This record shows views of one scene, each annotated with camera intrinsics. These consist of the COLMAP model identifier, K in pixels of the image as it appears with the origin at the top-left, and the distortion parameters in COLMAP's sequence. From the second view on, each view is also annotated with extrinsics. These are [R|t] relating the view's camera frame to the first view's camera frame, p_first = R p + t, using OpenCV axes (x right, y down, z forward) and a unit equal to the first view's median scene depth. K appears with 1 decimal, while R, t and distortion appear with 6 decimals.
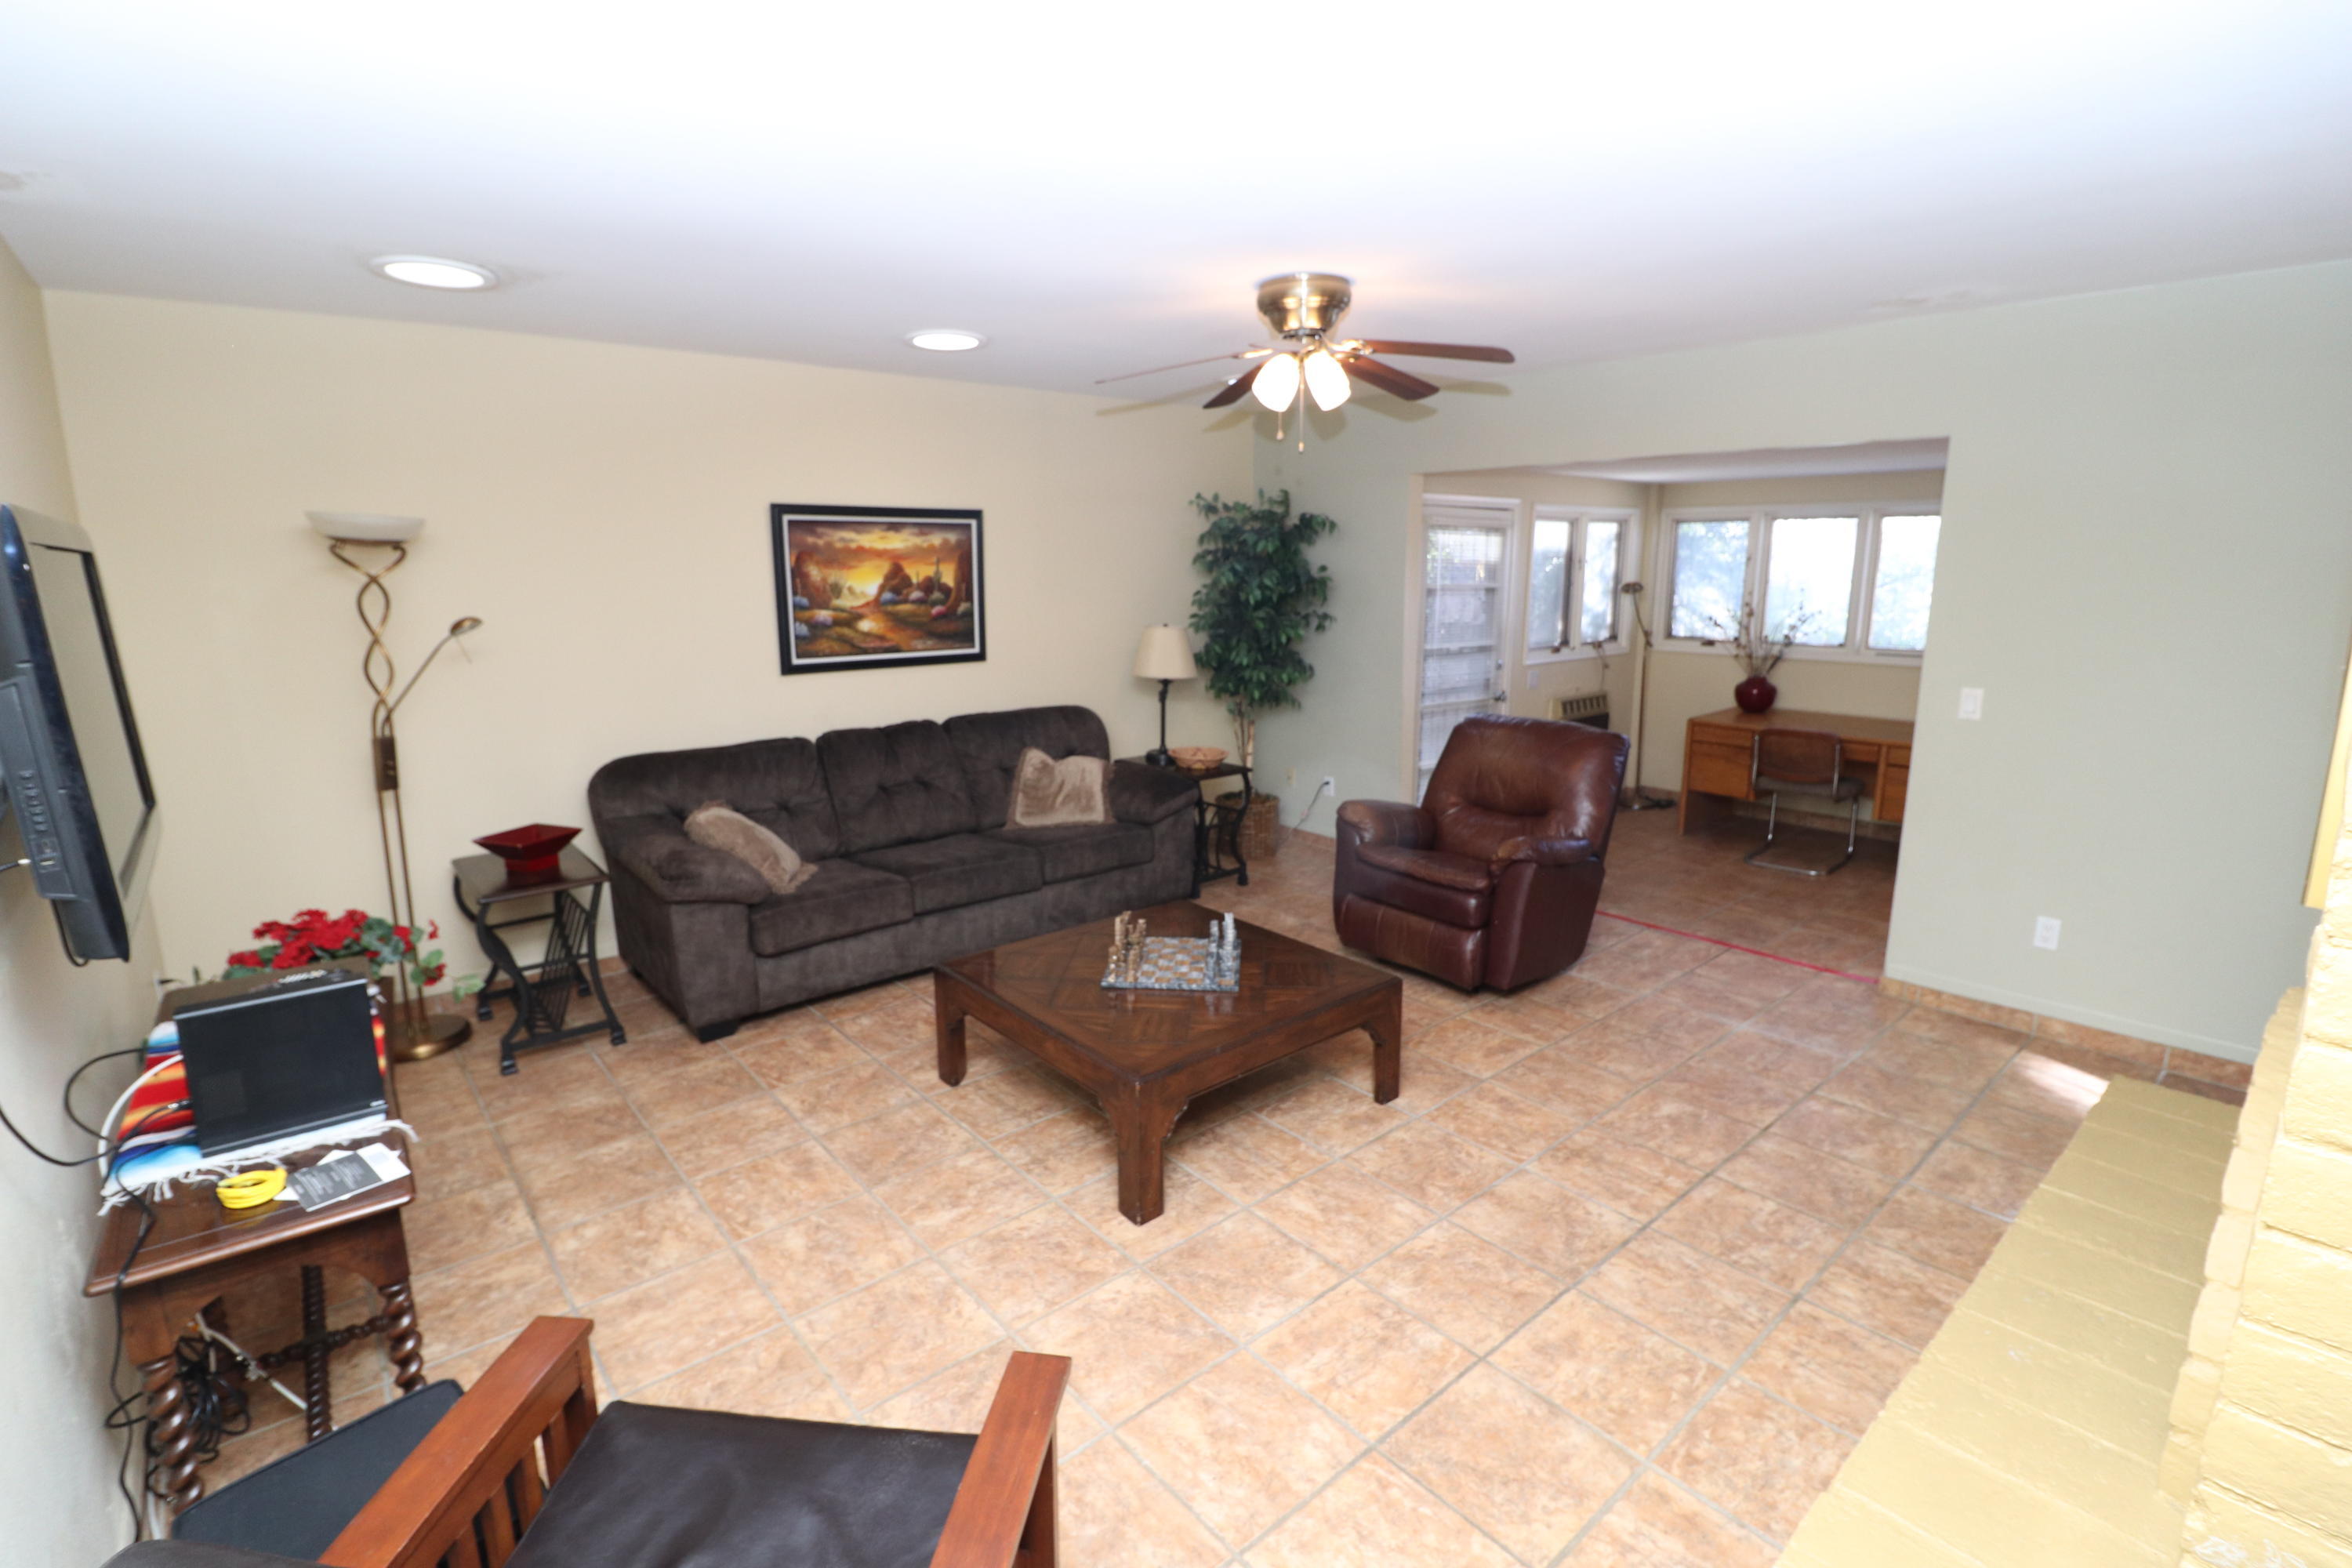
lens RADIAL K [[1088.6, 0, 1172.1], [0, 1088.6, 775.3], [0, 0, 1]] dist [-0.004432, -0.000585]
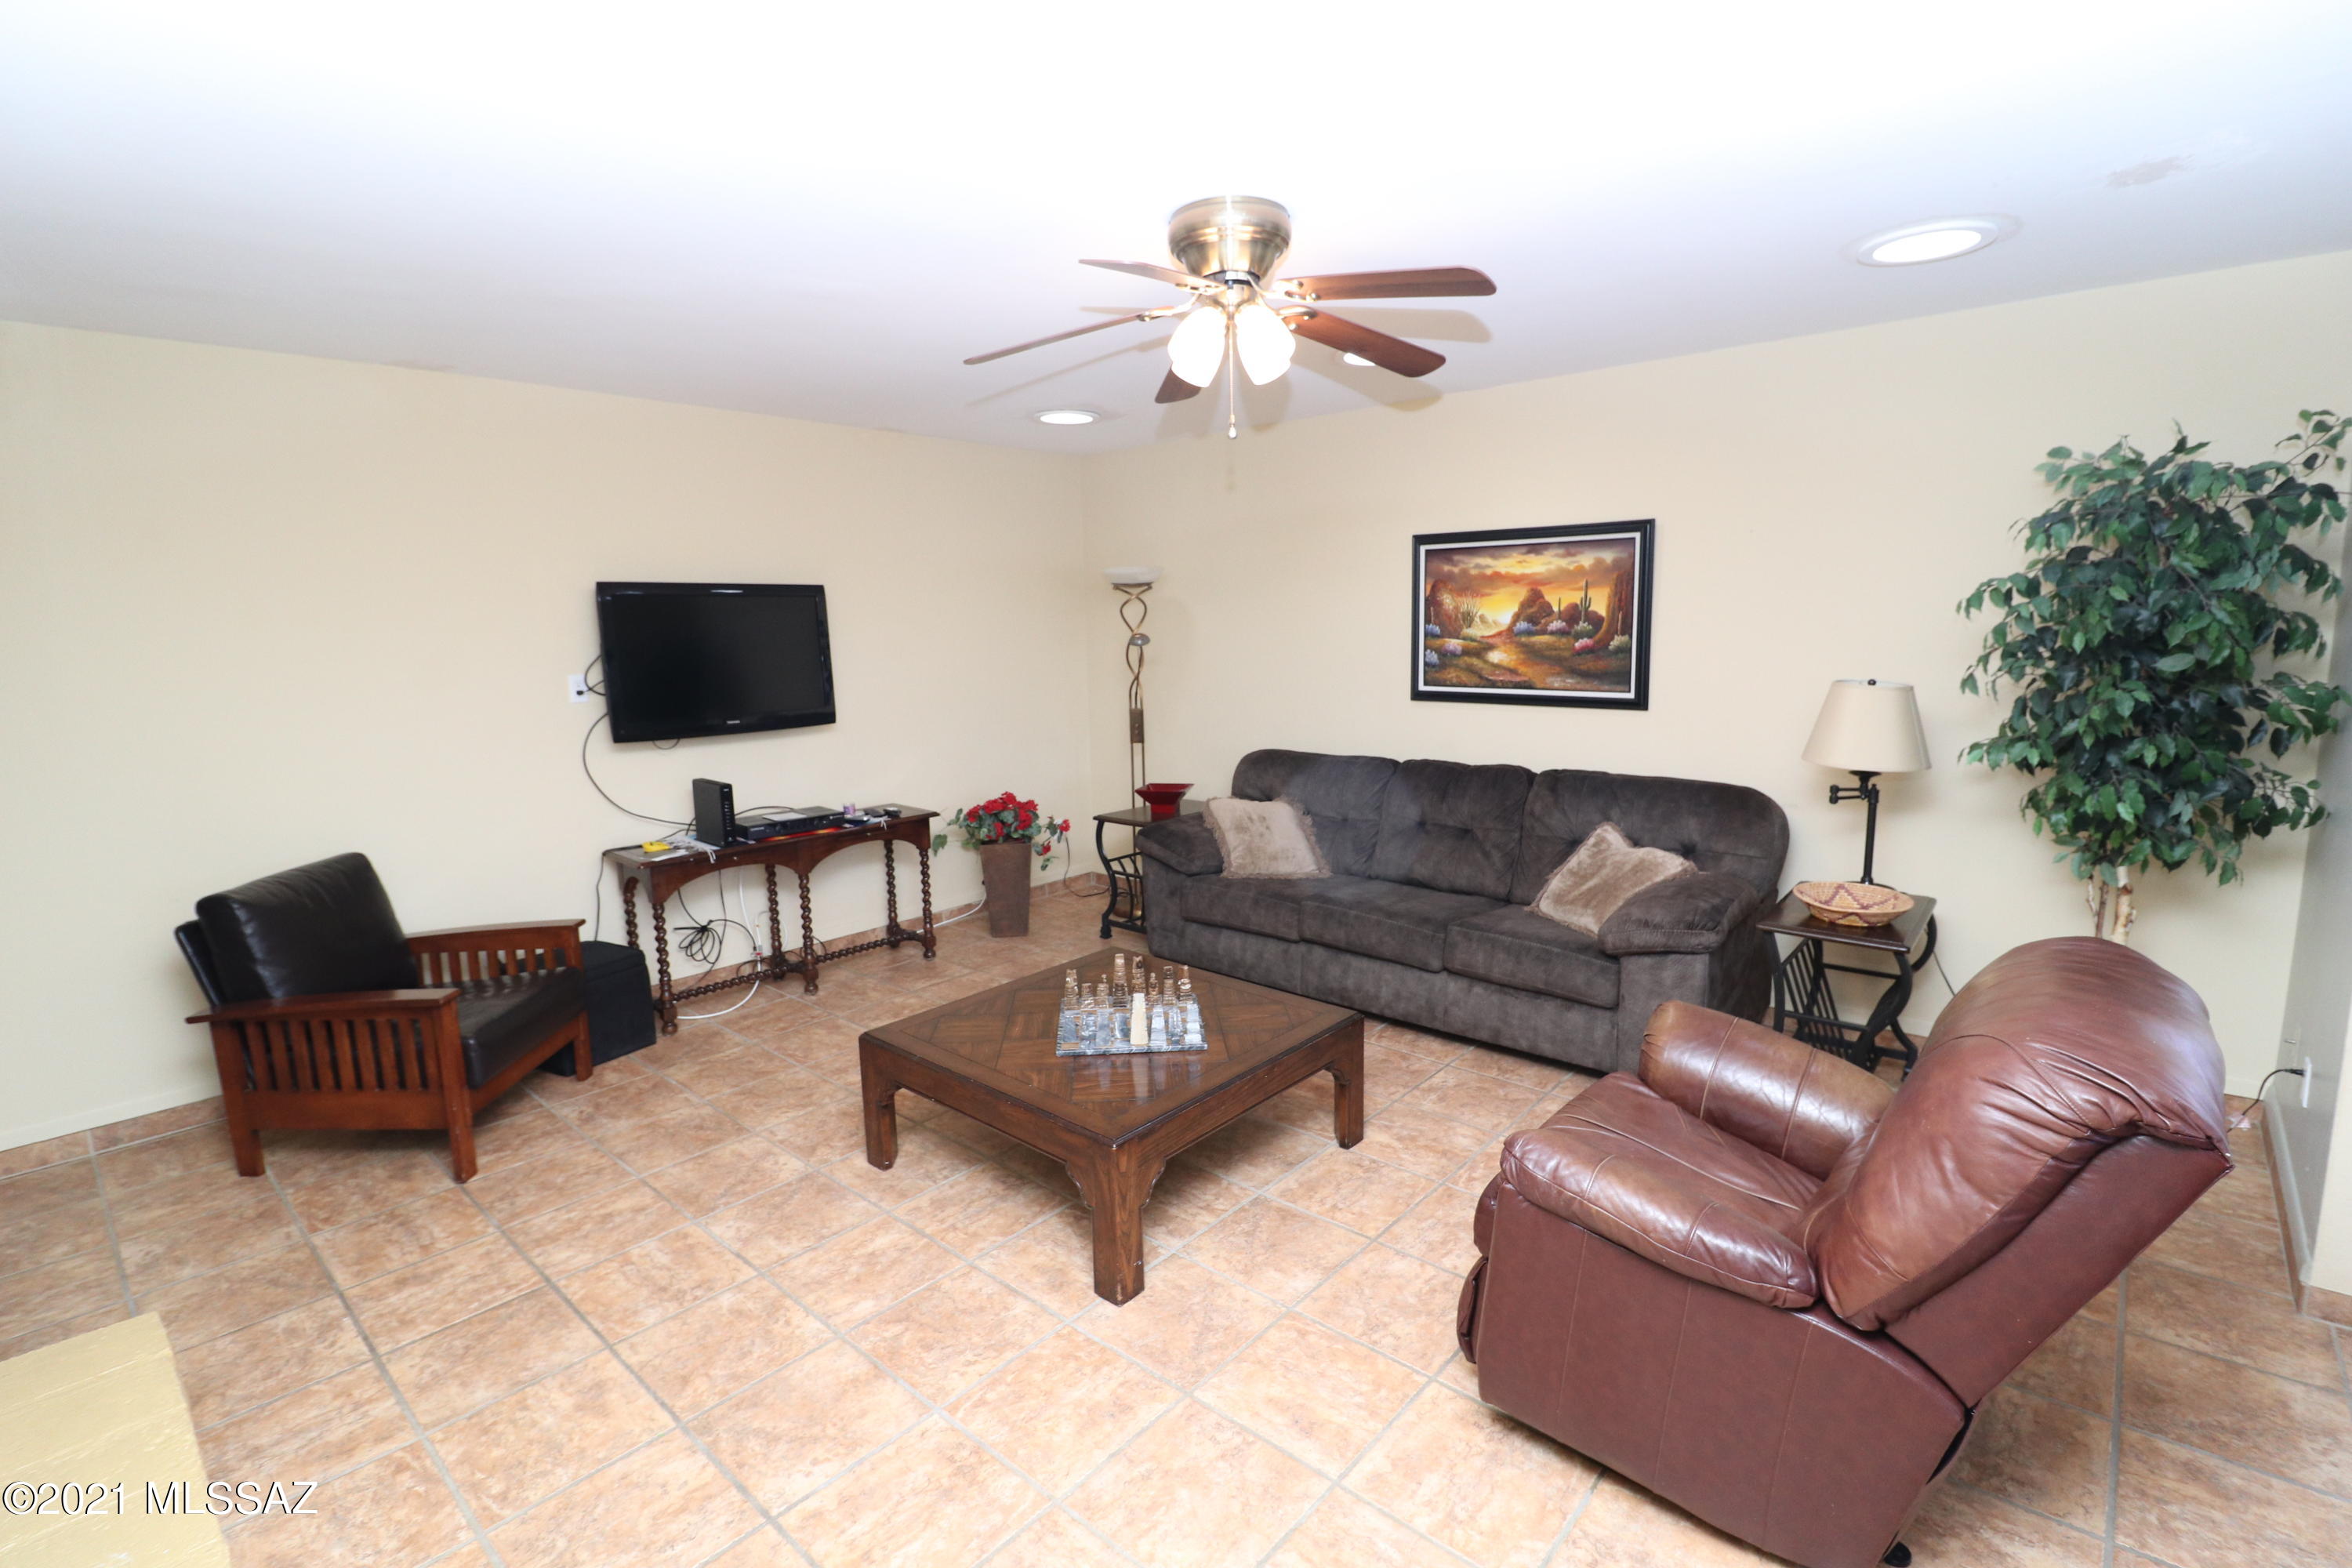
lens RADIAL K [[1088.6, 0, 1173.6], [0, 1088.6, 783.0], [0, 0, 1]] dist [-0.004432, -0.000585]
pose [[0.134758, 0.156019, -0.978518, 0.617449], [-0.171787, 0.976251, 0.131999, -0.109243], [0.975874, 0.150309, 0.158359, 0.607156]]
